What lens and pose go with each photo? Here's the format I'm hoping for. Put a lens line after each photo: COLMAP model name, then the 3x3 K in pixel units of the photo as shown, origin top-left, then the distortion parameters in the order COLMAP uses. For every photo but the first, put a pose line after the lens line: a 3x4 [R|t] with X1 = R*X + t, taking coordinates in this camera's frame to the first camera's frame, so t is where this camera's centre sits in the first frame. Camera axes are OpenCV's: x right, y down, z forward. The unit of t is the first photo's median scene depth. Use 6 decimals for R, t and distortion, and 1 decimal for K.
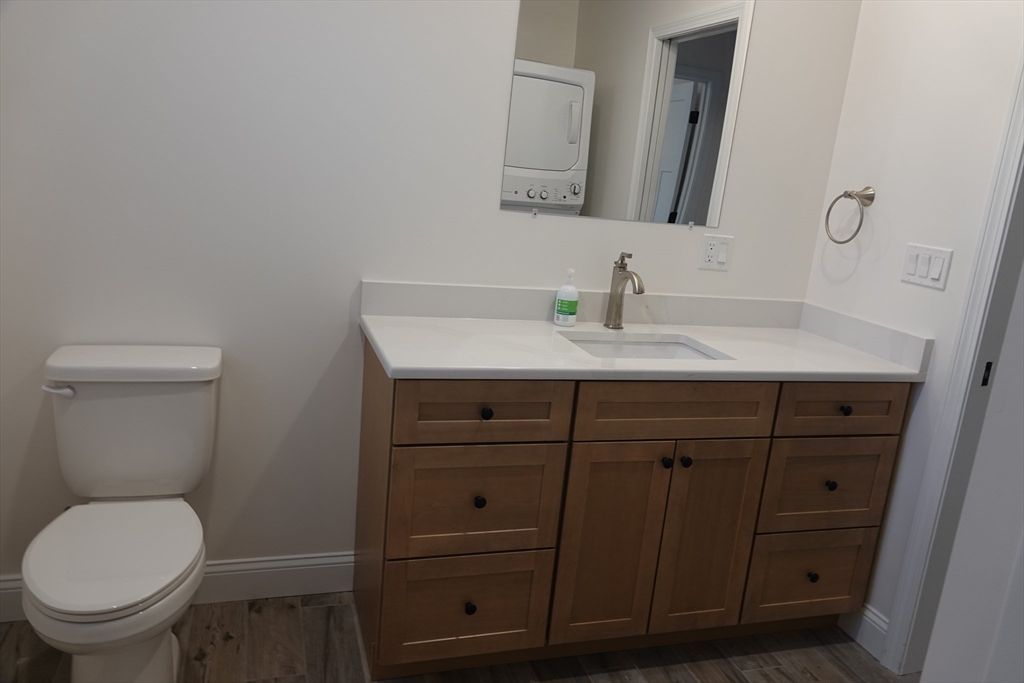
lens RADIAL K [[762.4, 0, 514.2], [0, 762.4, 340.3], [0, 0, 1]] dist [-0.007723, -0.002758]
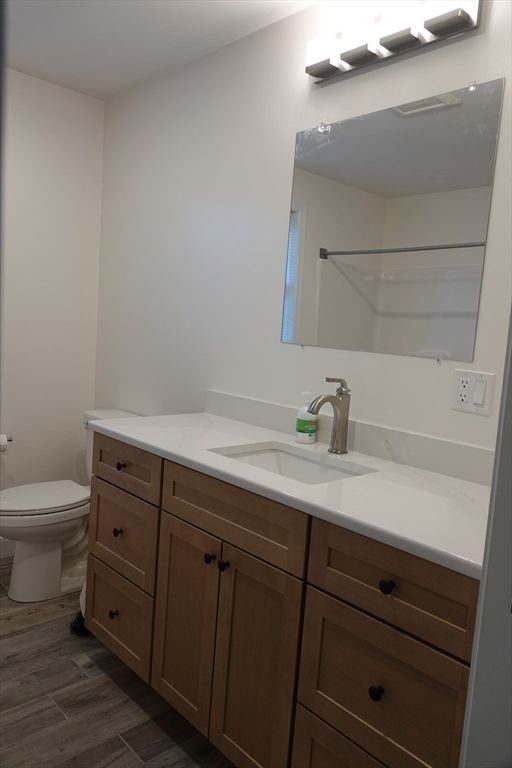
lens RADIAL K [[571.8, 0, 256.0], [0, 571.8, 384.0], [0, 0, 1]] dist [-0.007723, -0.002758]
pose [[0.425908, 0.021112, -0.904520, 0.884627], [-0.233894, 0.968314, -0.087532, -0.015505], [0.874011, 0.248842, 0.417350, 0.638828]]
